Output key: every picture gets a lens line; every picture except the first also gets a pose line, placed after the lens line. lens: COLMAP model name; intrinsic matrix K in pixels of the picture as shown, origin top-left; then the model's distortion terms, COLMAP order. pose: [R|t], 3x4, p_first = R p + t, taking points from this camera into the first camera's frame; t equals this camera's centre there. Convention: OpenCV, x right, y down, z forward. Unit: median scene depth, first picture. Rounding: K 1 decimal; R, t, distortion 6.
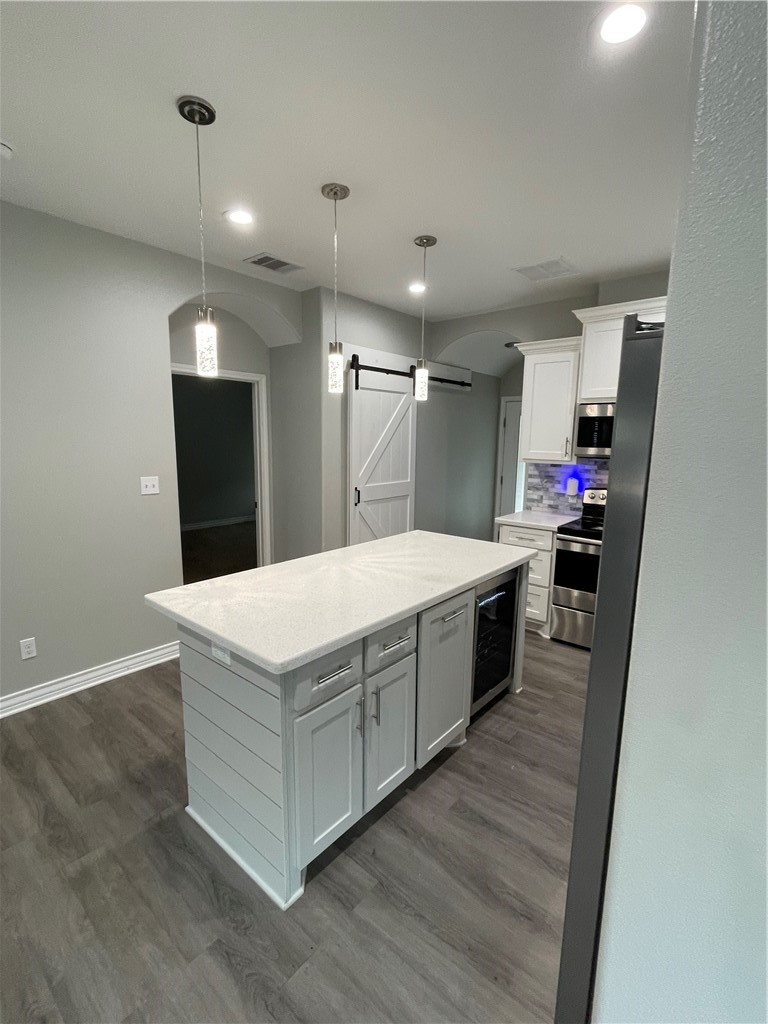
lens RADIAL K [[470.4, 0, 386.3], [0, 470.4, 515.6], [0, 0, 1]] dist [-0.001788, -0.001584]
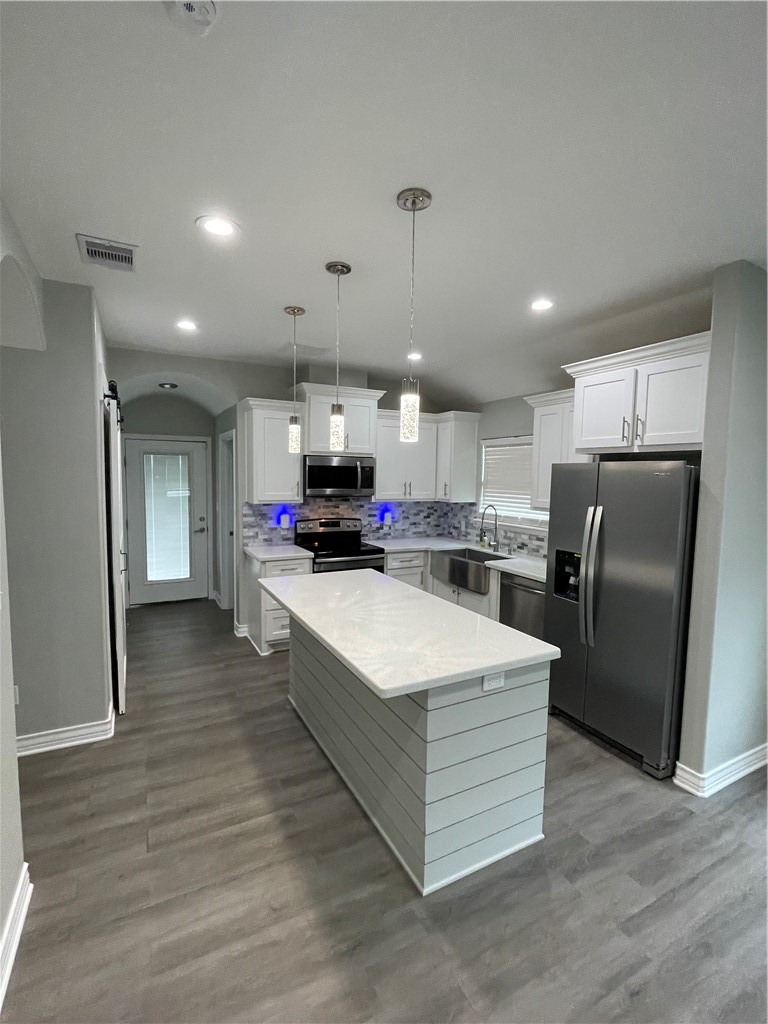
lens RADIAL K [[470.4, 0, 381.9], [0, 470.4, 516.0], [0, 0, 1]] dist [-0.001788, -0.001584]
pose [[0.378519, -0.090627, 0.921146, -0.781450], [0.143123, 0.988956, 0.038486, -0.107489], [-0.914461, 0.117269, 0.387310, 0.387766]]
